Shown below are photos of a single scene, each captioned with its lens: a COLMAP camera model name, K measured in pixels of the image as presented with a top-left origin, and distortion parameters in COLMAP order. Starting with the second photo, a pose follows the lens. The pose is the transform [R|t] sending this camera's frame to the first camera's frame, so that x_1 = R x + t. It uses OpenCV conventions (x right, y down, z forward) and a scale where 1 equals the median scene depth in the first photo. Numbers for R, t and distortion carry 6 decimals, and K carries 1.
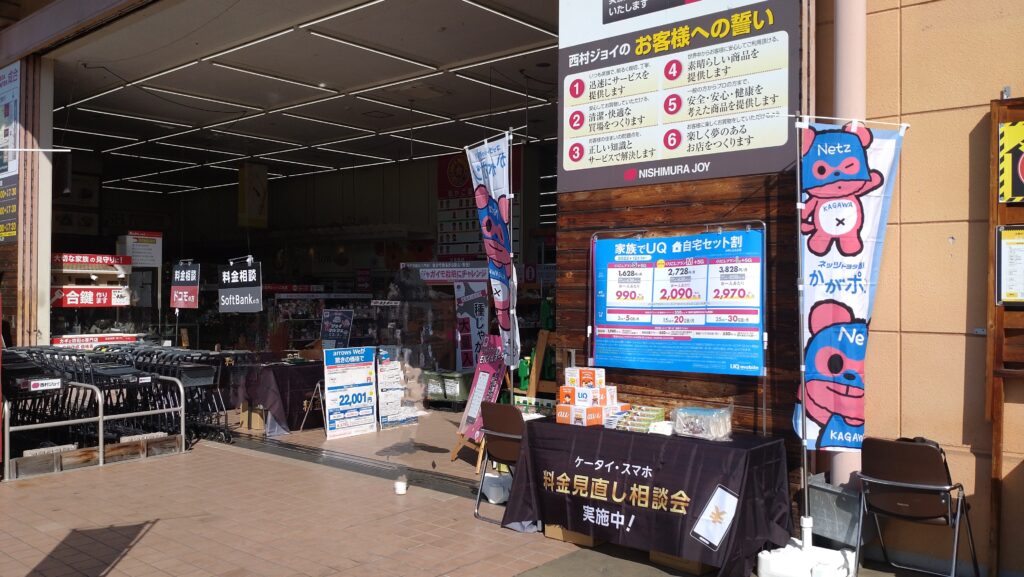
lens RADIAL K [[834.3, 0, 512.7], [0, 834.3, 288.0], [0, 0, 1]] dist [0.054890, -0.059391]
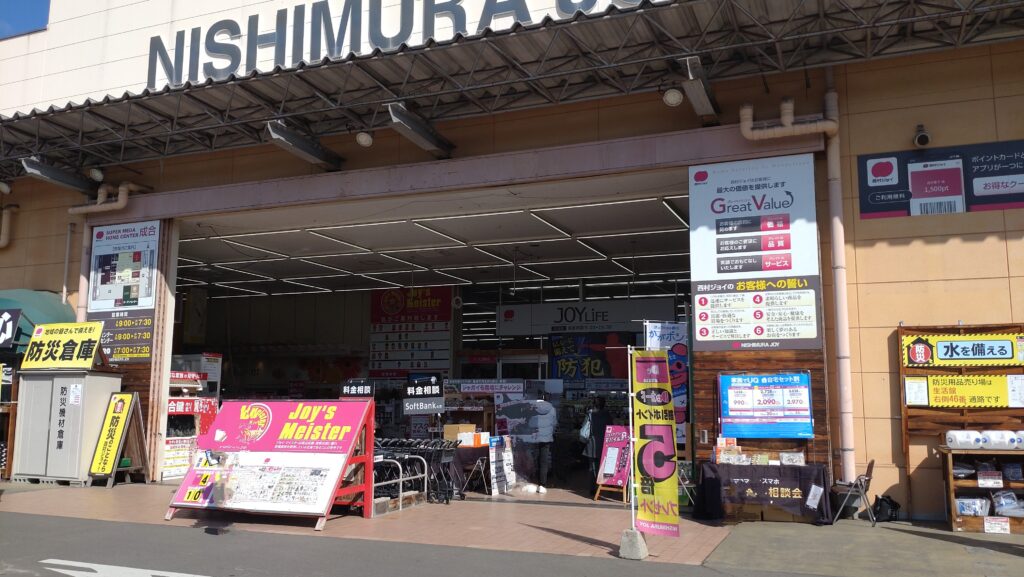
lens RADIAL K [[834.3, 0, 505.7], [0, 834.3, 284.1], [0, 0, 1]] dist [0.054890, -0.059391]
pose [[0.949670, 0.040514, 0.310623, -1.085888], [0.000823, 0.991275, -0.131806, -0.009298], [-0.313252, 0.125428, 0.941350, -0.842046]]
